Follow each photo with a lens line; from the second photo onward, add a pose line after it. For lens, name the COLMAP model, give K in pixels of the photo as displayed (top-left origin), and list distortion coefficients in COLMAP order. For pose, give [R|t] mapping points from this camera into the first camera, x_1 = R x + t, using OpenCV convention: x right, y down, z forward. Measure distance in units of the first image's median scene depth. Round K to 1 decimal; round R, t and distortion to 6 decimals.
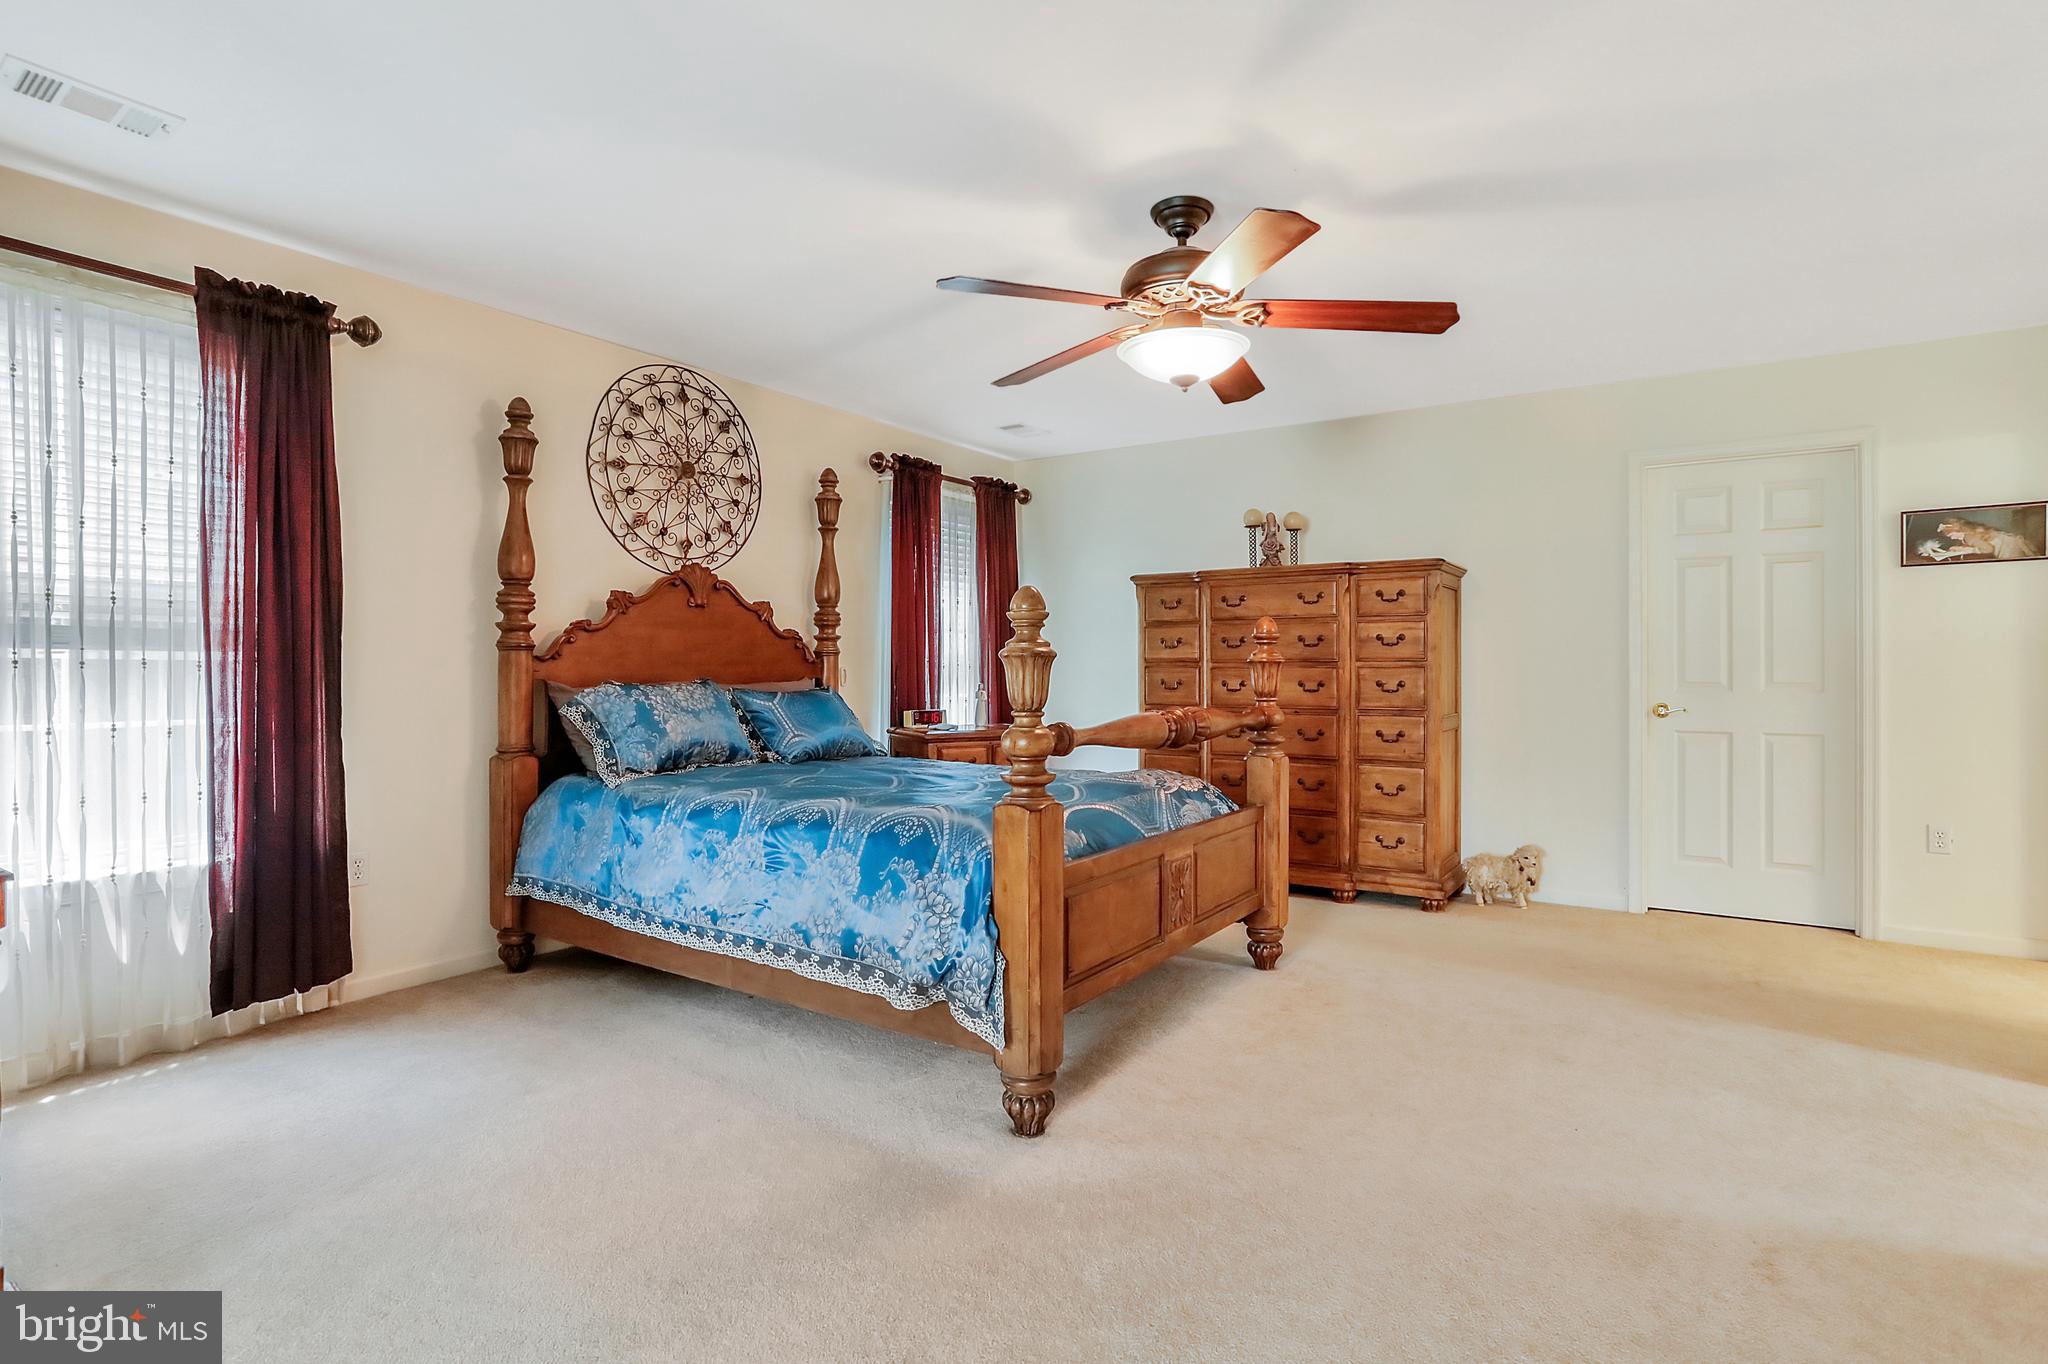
lens RADIAL K [[996.5, 0, 1014.9], [0, 996.5, 674.7], [0, 0, 1]] dist [-0.032164, 0.002161]
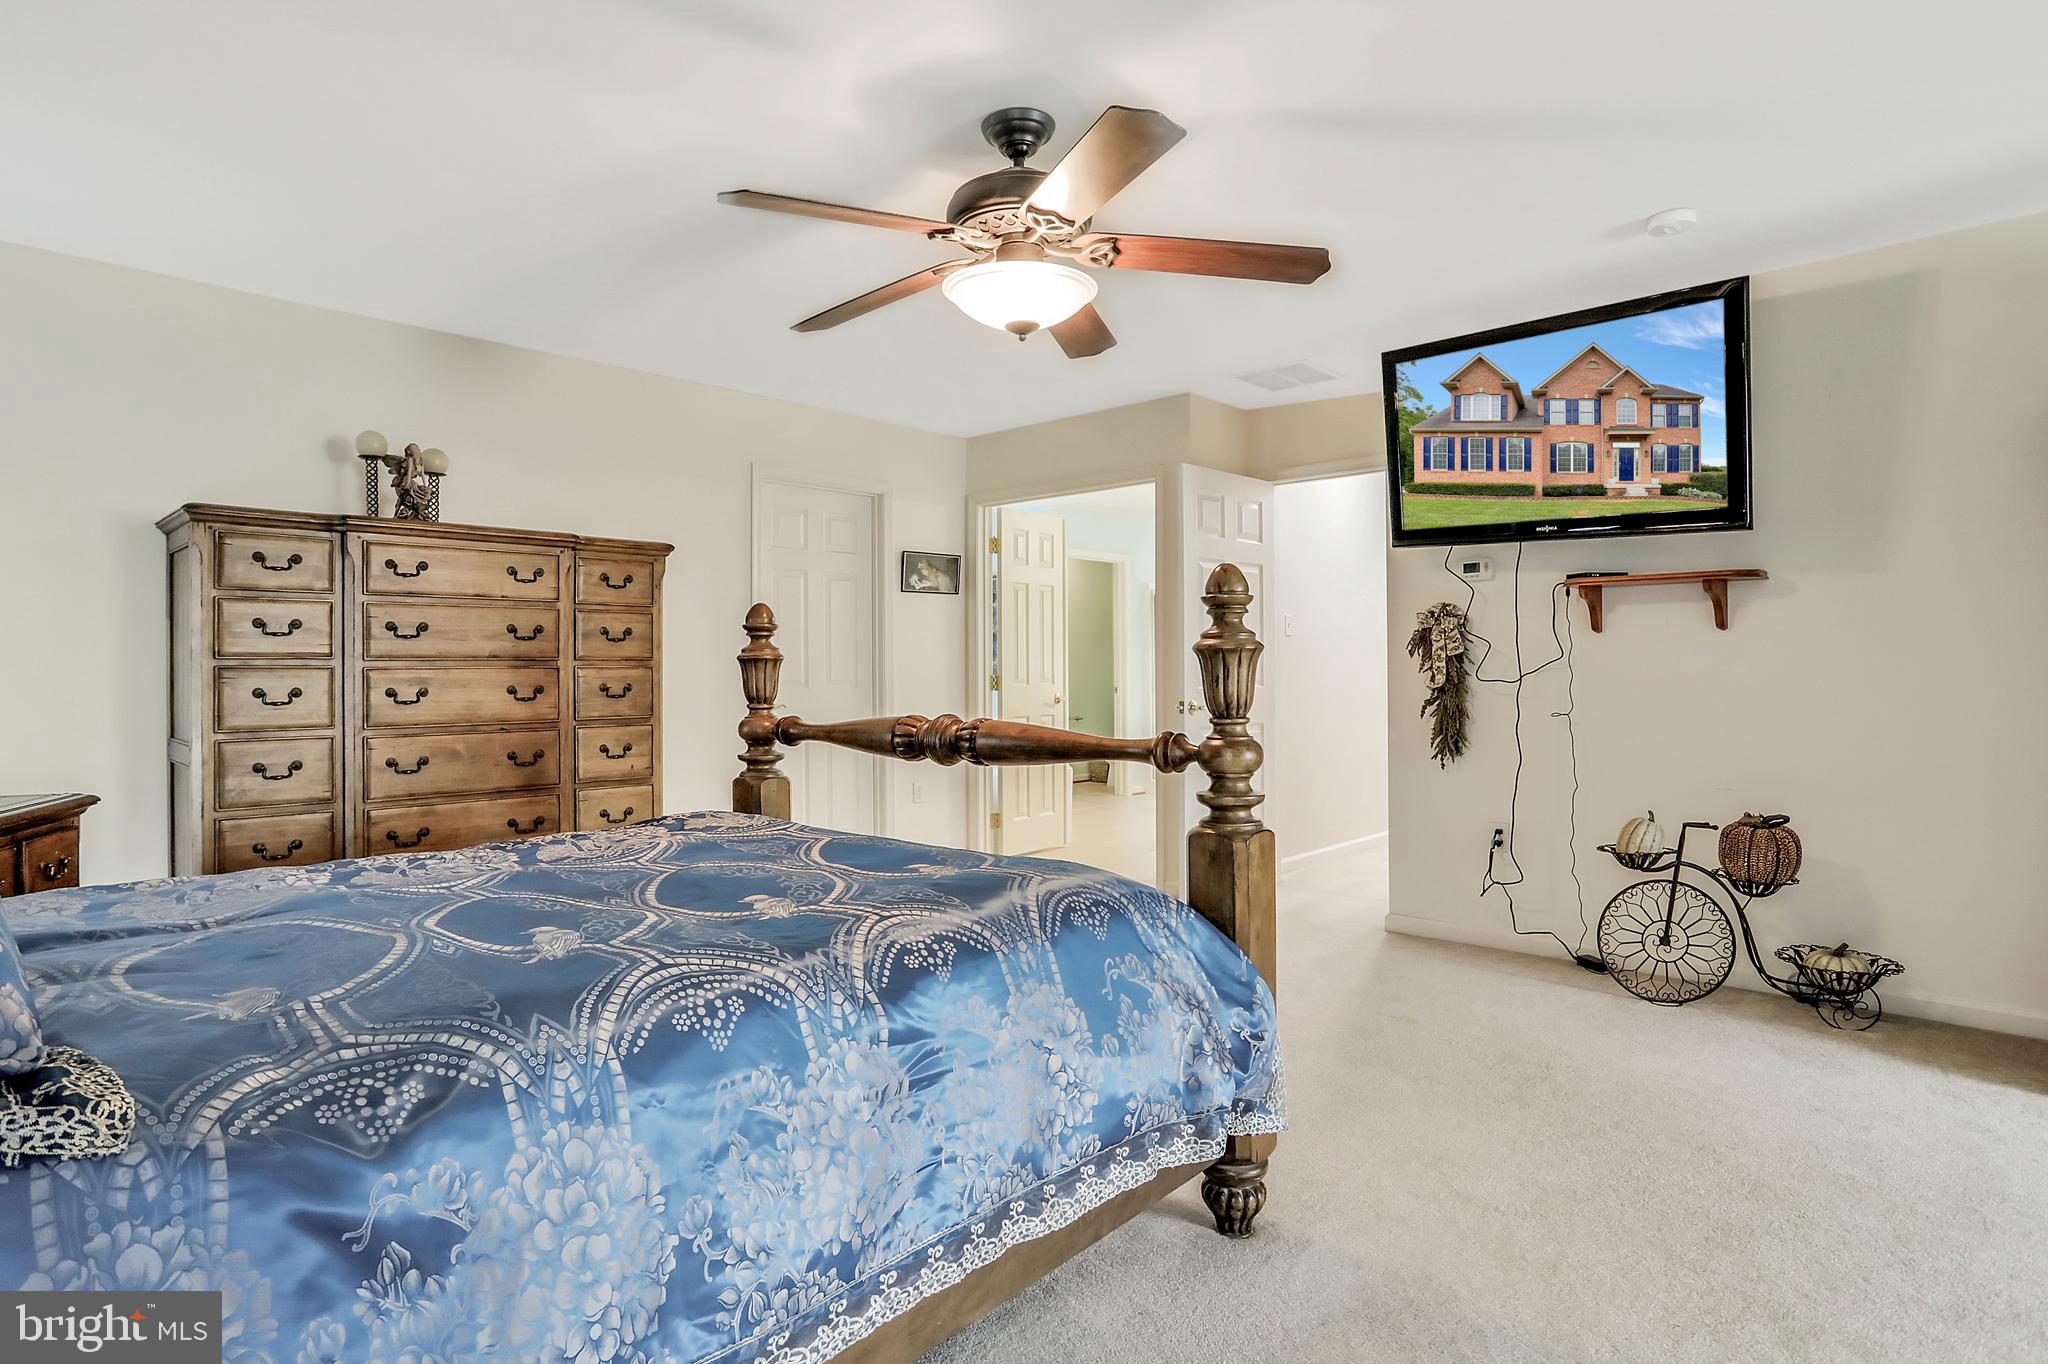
lens RADIAL K [[1067.3, 0, 1020.4], [0, 1067.3, 672.1], [0, 0, 1]] dist [0.015961, 0.000547]
pose [[0.164685, -0.005832, 0.986329, -0.511077], [0.008728, 0.999952, 0.004455, -0.005524], [-0.986308, 0.007875, 0.164728, 0.586243]]
